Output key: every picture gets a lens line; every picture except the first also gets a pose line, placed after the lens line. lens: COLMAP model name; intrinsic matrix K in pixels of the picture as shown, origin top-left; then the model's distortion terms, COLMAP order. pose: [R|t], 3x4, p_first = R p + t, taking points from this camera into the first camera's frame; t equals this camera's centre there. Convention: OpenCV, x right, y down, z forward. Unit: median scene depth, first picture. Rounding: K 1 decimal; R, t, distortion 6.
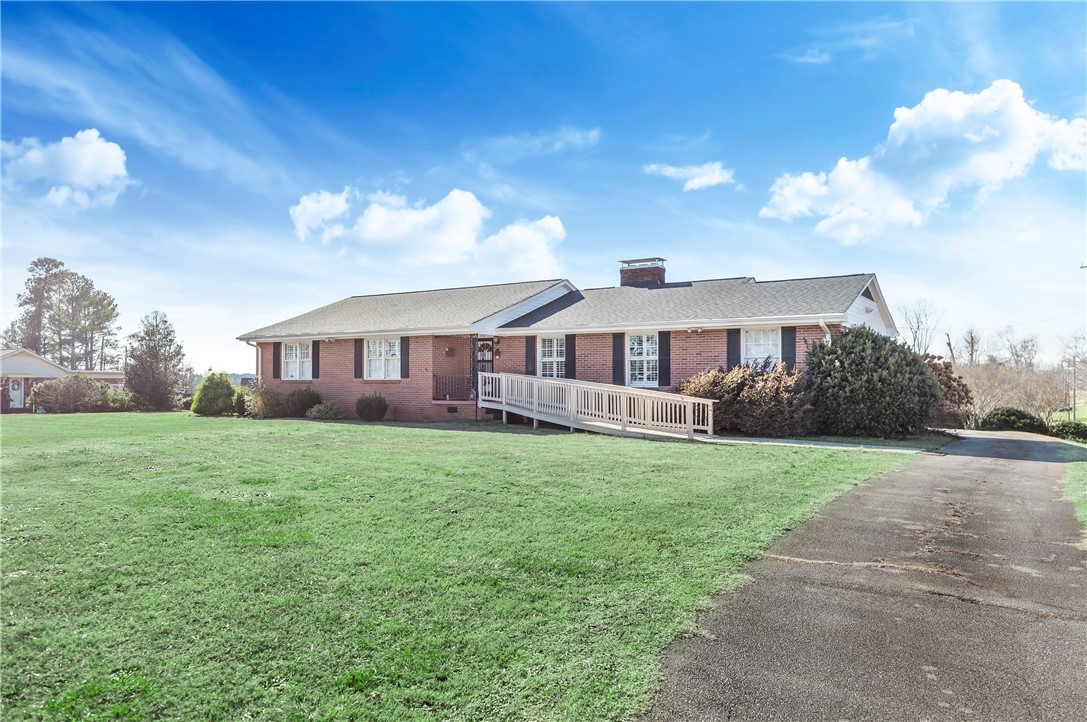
lens RADIAL K [[783.8, 0, 543.9], [0, 783.8, 362.0], [0, 0, 1]] dist [0.006320, -0.000048]
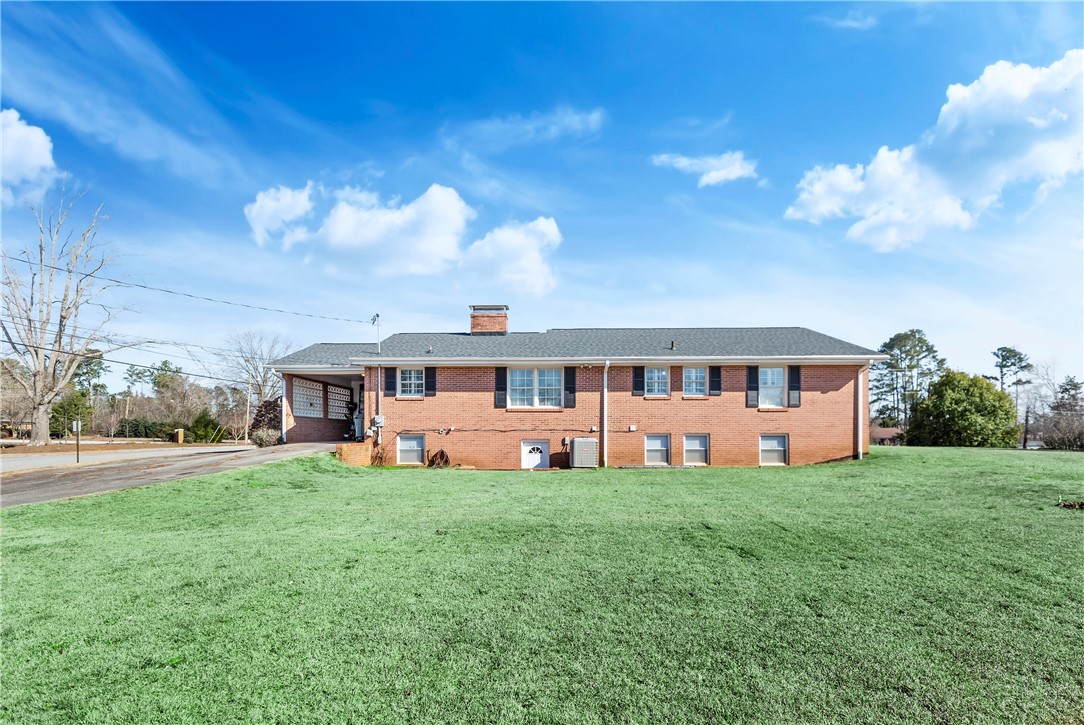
lens RADIAL K [[493.1, 0, 540.9], [0, 493.1, 361.8], [0, 0, 1]] dist [0.003198, -0.001230]
pose [[0.999957, 0.003237, 0.008661, 0.000324], [-0.002284, 0.994163, -0.107868, 0.033634], [-0.008960, 0.107844, 0.994128, 0.482781]]
